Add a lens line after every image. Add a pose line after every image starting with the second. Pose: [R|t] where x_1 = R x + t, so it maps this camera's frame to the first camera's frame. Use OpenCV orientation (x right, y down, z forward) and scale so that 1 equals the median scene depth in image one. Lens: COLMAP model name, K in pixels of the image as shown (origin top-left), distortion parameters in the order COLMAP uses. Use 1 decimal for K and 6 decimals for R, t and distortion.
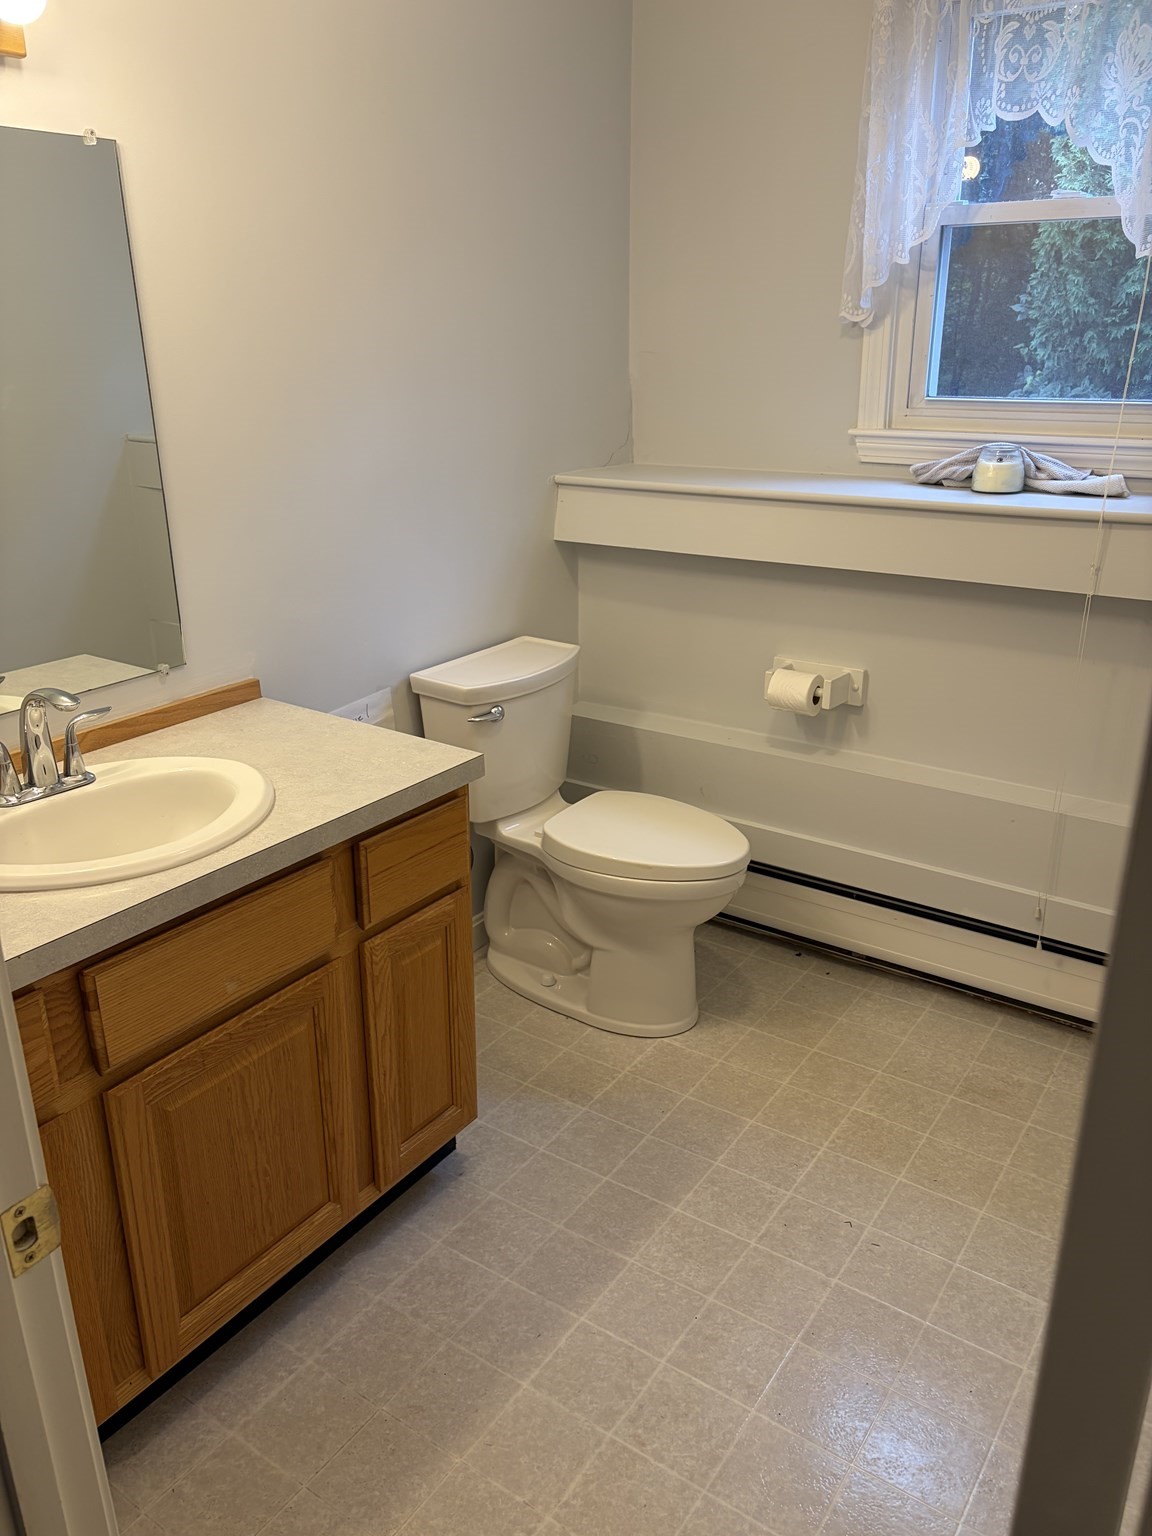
lens RADIAL K [[1148.7, 0, 576.6], [0, 1148.7, 765.5], [0, 0, 1]] dist [0.011023, 0.001999]
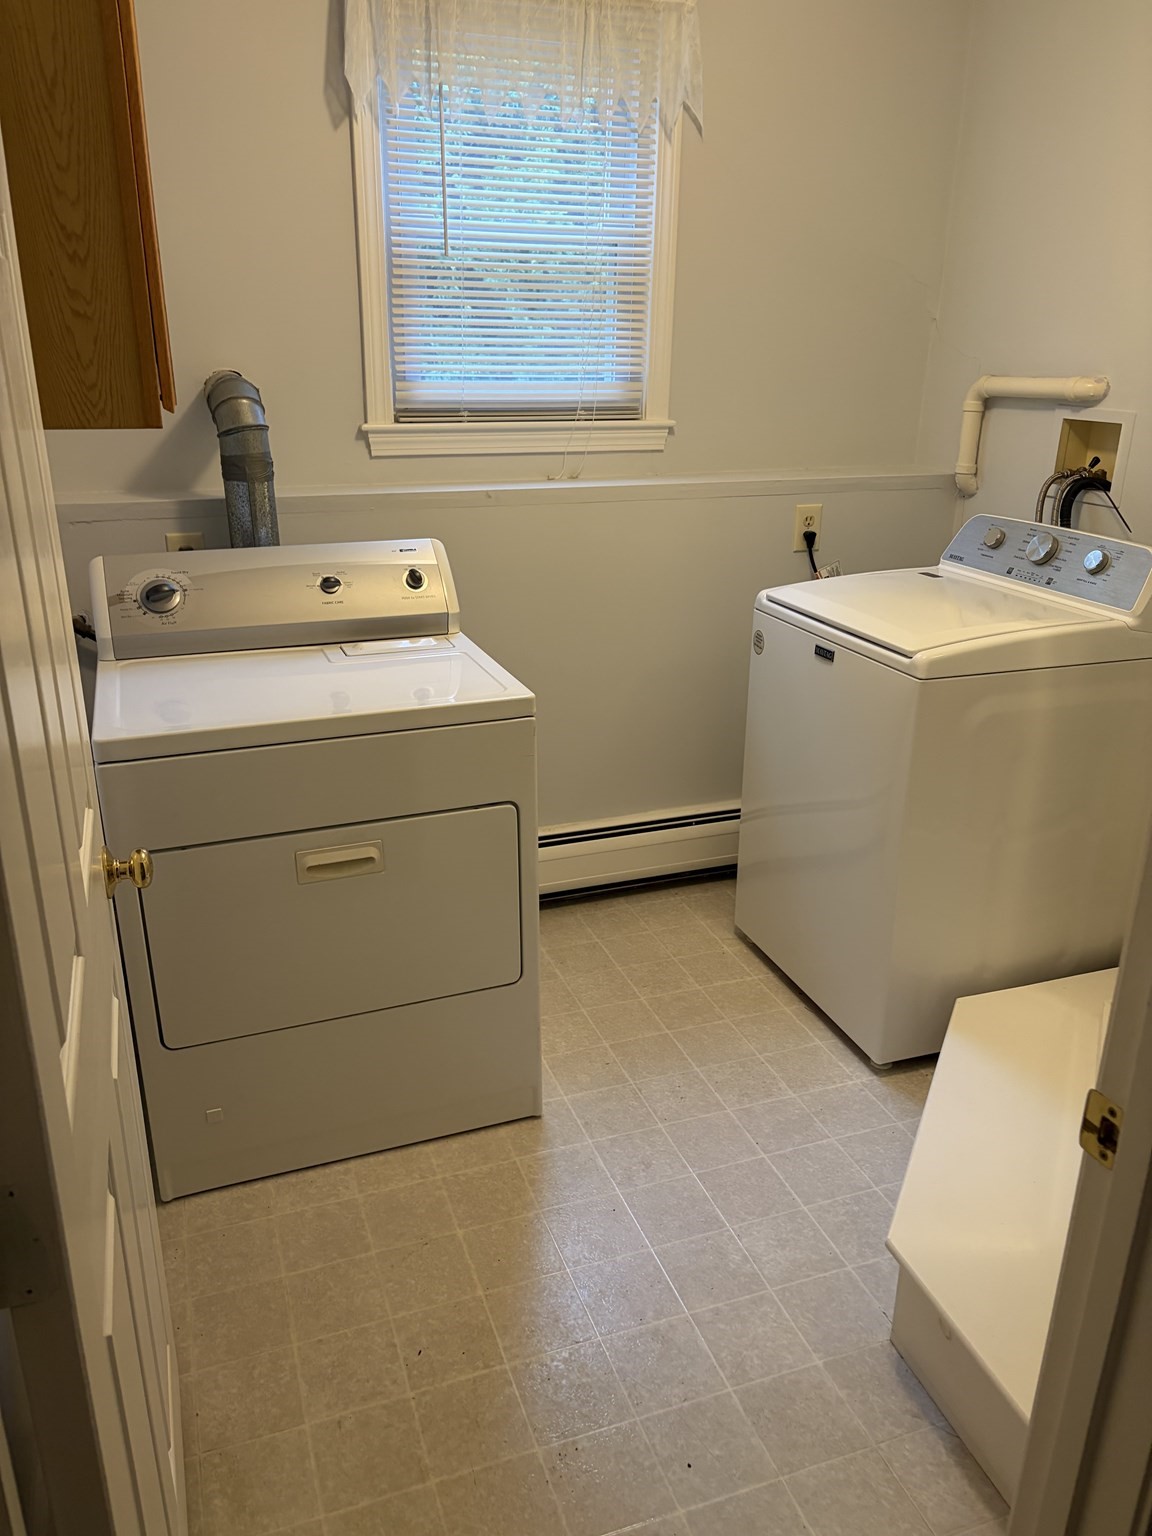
lens RADIAL K [[1148.7, 0, 576.1], [0, 1148.7, 767.4], [0, 0, 1]] dist [0.011023, 0.001999]
pose [[0.815839, 0.213742, -0.537328, 0.473839], [-0.206519, 0.975601, 0.074518, -0.028208], [0.540145, 0.050174, 0.840075, 0.036029]]
